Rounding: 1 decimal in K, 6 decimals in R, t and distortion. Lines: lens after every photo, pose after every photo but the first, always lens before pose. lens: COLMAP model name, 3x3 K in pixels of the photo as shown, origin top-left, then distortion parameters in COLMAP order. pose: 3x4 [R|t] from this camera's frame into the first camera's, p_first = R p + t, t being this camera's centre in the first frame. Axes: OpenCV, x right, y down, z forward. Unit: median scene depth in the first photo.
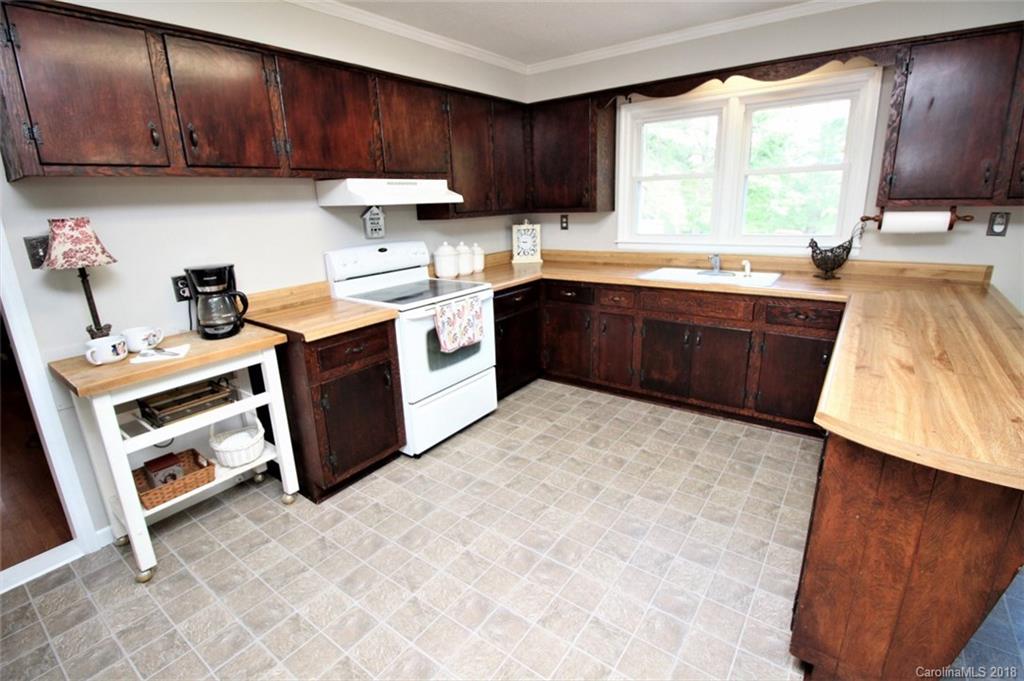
lens RADIAL K [[485.5, 0, 515.5], [0, 485.5, 333.2], [0, 0, 1]] dist [0.017444, -0.014129]
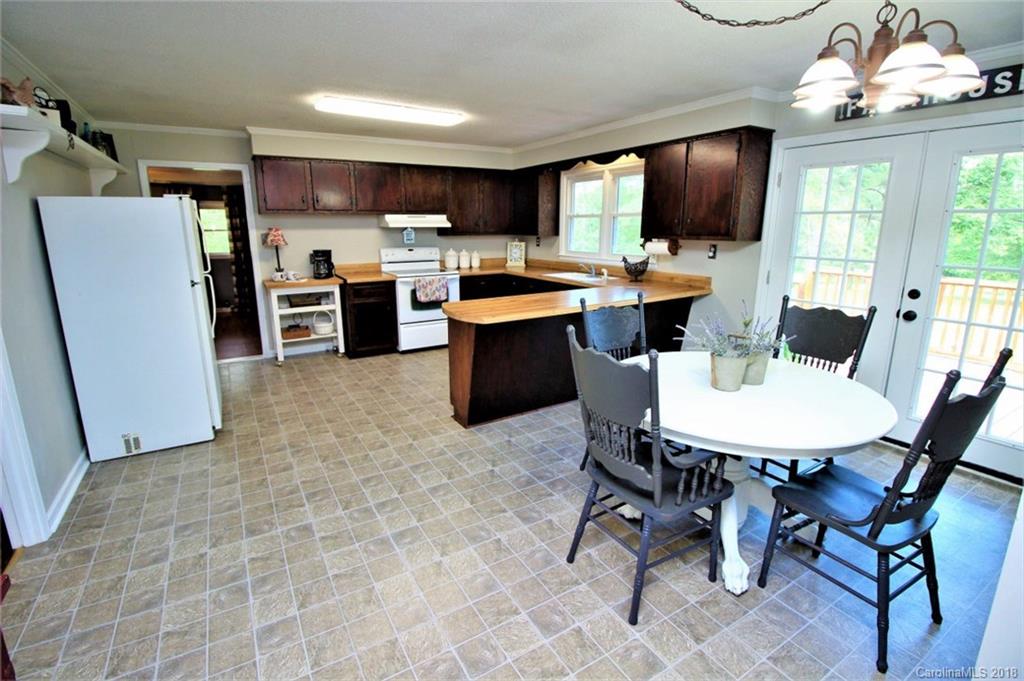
lens RADIAL K [[476.3, 0, 511.0], [0, 476.3, 336.0], [0, 0, 1]] dist [0.000421, -0.013211]
pose [[0.920376, 0.119194, -0.372425, 0.889435], [-0.132388, 0.991148, -0.009954, 0.141965], [0.367942, 0.058466, 0.928009, -0.625659]]
